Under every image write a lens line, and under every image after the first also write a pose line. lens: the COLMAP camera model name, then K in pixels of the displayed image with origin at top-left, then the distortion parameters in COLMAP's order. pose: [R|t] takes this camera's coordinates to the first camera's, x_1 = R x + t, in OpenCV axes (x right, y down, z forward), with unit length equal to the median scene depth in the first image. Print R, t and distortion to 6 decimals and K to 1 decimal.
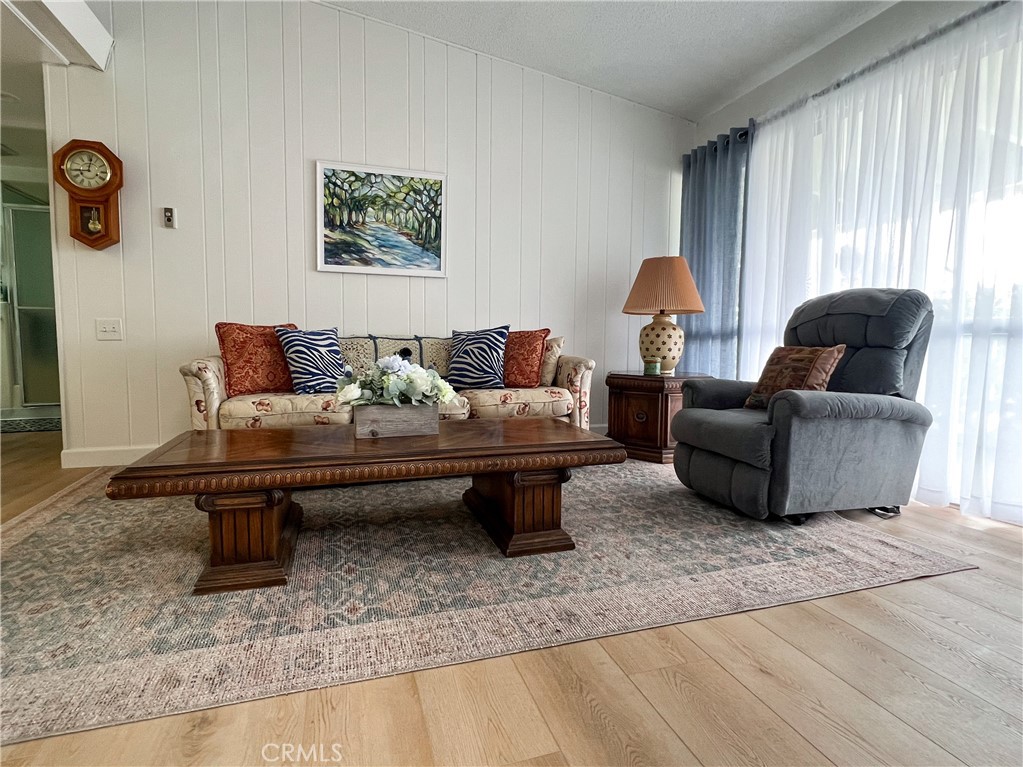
lens RADIAL K [[535.6, 0, 511.5], [0, 535.6, 383.5], [0, 0, 1]] dist [-0.007293, -0.000908]
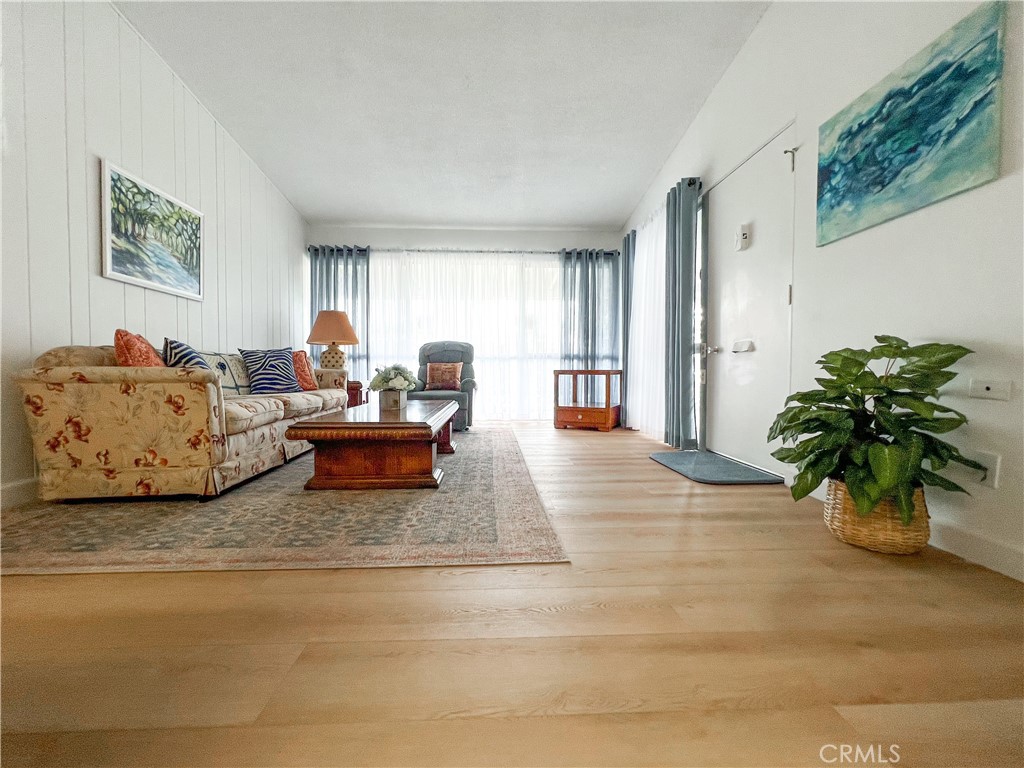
lens RADIAL K [[420.1, 0, 512.0], [0, 420.1, 384.0], [0, 0, 1]] dist [-0.000927, -0.000316]
pose [[0.254921, -0.033524, 0.966381, -0.879419], [0.075520, 0.997036, 0.014666, 0.013962], [-0.964008, 0.069243, 0.256697, 0.156977]]
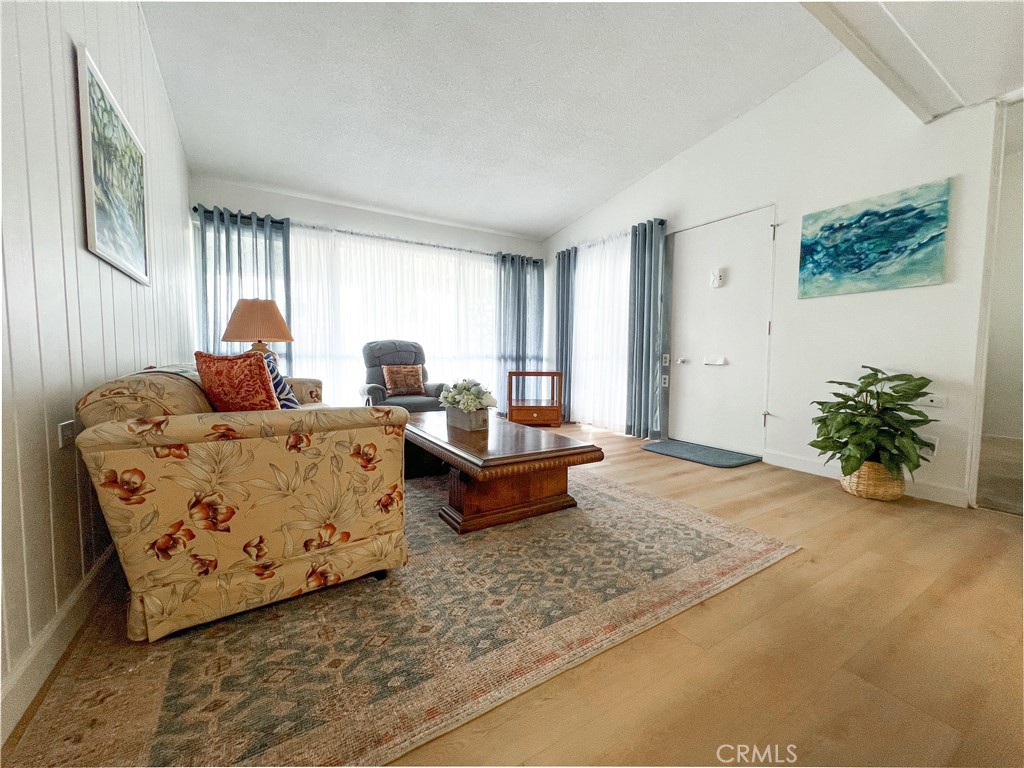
lens RADIAL K [[411.1, 0, 512.0], [0, 411.1, 384.0], [0, 0, 1]] dist [-0.000235, 0.000172]
pose [[-0.246752, -0.072062, 0.966396, -0.875406], [0.066758, 0.993598, 0.091136, -0.085064], [-0.966776, 0.087003, -0.240362, 0.697787]]
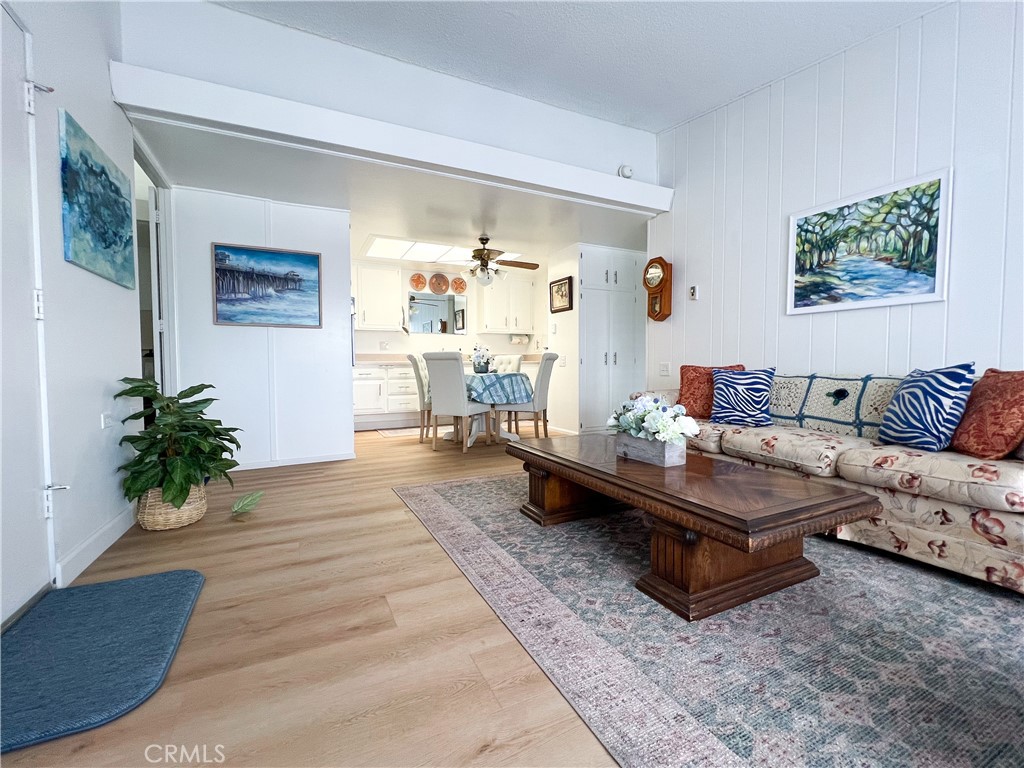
lens RADIAL K [[436.1, 0, 512.0], [0, 436.1, 384.0], [0, 0, 1]] dist [-0.000738, 0.000102]
pose [[0.149752, 0.035200, -0.988097, 0.439525], [-0.072877, 0.997041, 0.024474, -0.049693], [0.986034, 0.068344, 0.151874, 0.314185]]
